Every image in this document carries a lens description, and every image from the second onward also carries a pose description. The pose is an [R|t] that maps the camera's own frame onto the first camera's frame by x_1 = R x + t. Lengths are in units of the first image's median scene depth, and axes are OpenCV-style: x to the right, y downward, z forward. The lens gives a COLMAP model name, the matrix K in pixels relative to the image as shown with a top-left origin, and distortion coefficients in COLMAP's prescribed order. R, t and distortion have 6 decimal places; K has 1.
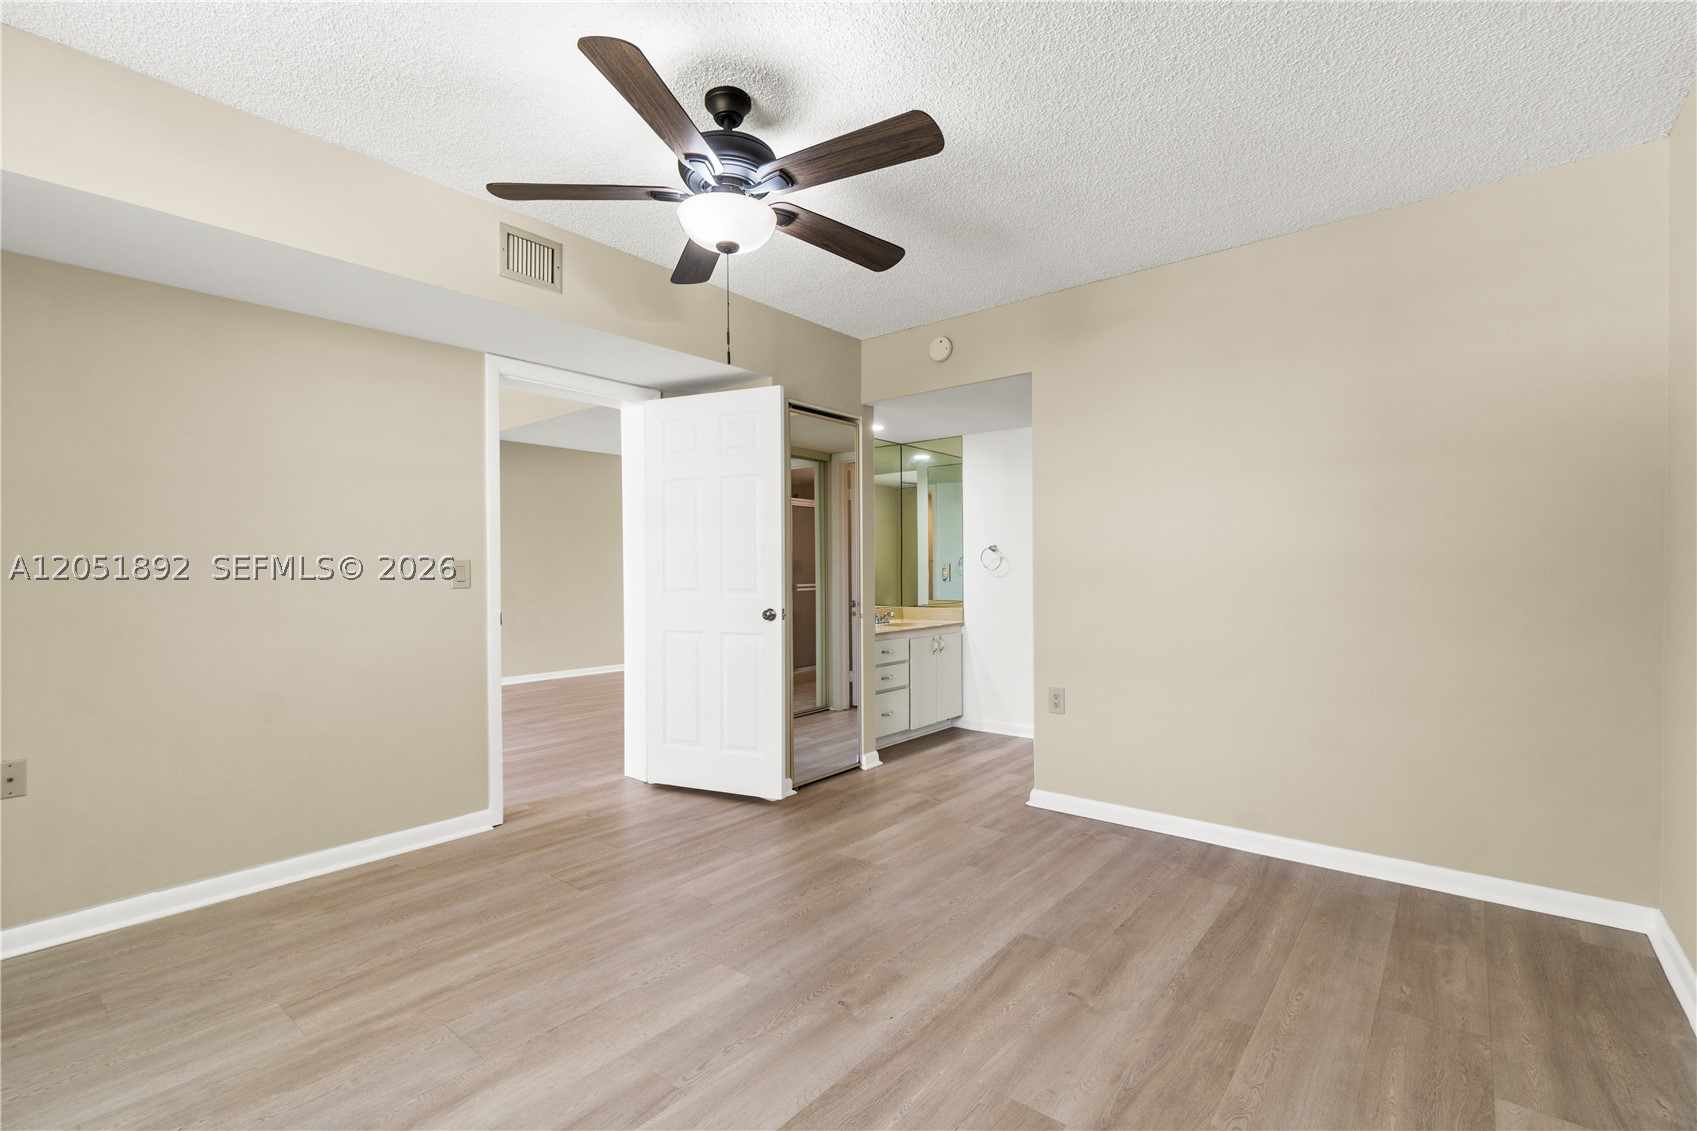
lens RADIAL K [[729.5, 0, 836.8], [0, 729.5, 563.6], [0, 0, 1]] dist [0.001801, 0.000683]
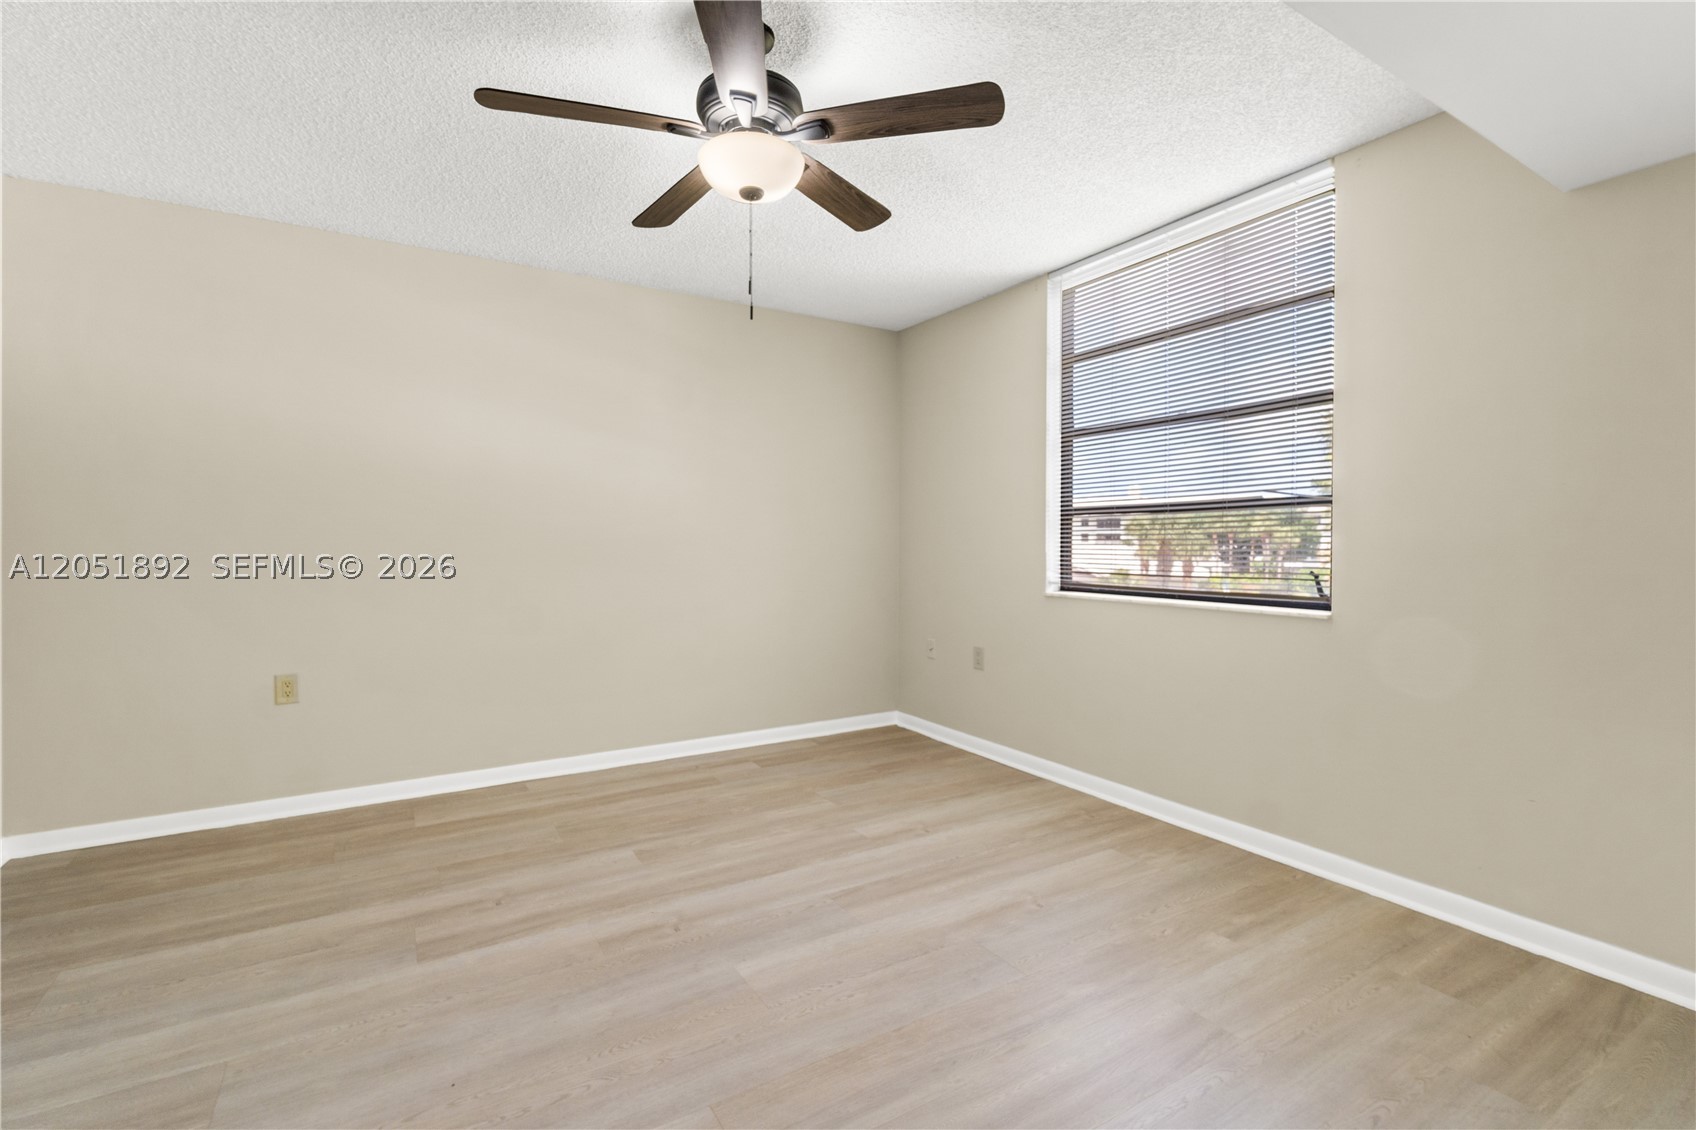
lens RADIAL K [[729.0, 0, 836.3], [0, 729.0, 563.1], [0, 0, 1]] dist [0.001801, 0.000683]
pose [[-0.939710, -0.009334, 0.341846, -0.573511], [-0.003460, 0.999836, 0.017789, 0.020230], [-0.341956, 0.015534, -0.939588, 1.875519]]
